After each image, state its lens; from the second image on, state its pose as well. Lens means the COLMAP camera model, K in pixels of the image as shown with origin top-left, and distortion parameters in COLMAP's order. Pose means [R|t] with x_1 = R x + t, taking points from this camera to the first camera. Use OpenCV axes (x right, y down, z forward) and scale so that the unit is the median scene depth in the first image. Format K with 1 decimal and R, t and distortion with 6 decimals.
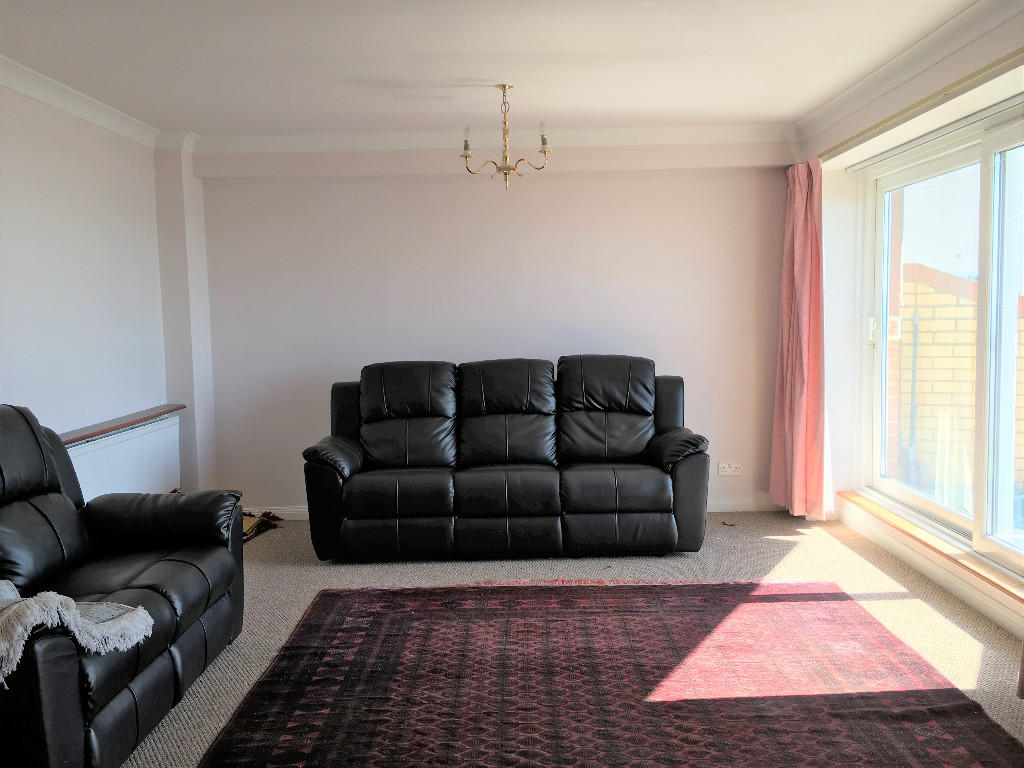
lens RADIAL K [[872.3, 0, 512.0], [0, 872.3, 384.0], [0, 0, 1]] dist [0.073088, -0.087529]
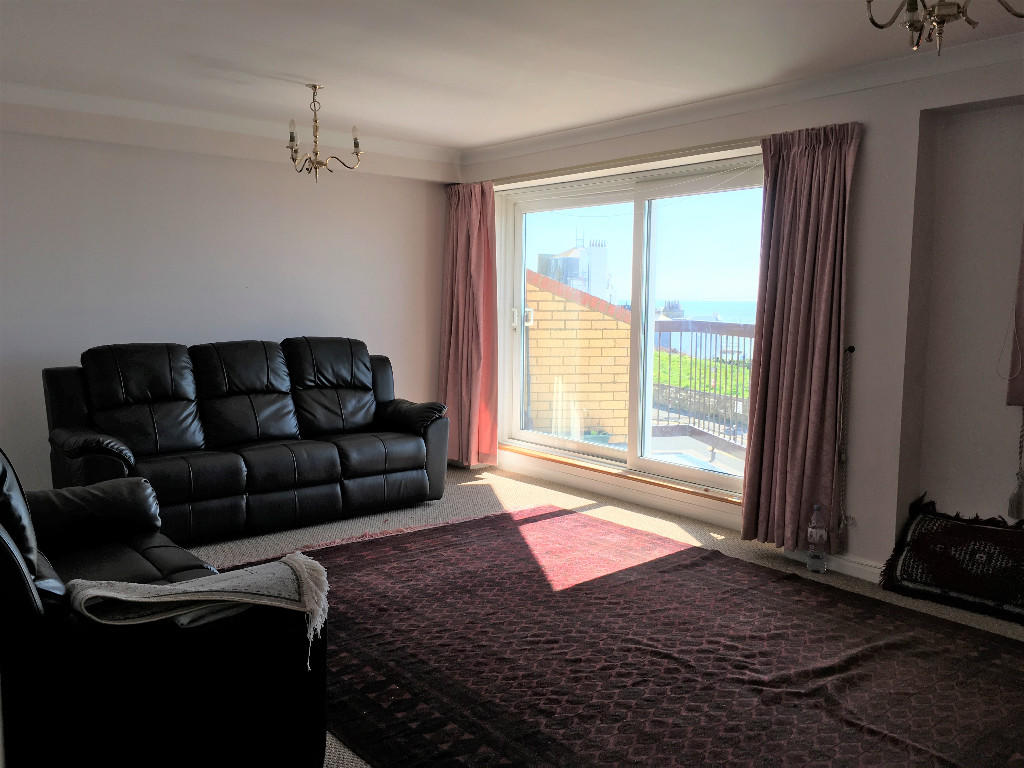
lens RADIAL K [[872.3, 0, 512.0], [0, 872.3, 384.0], [0, 0, 1]] dist [0.073088, -0.087529]
pose [[0.765958, -0.036376, 0.641860, -0.485247], [0.029325, 0.999336, 0.021640, 0.009672], [-0.642221, 0.002248, 0.766516, 0.012858]]
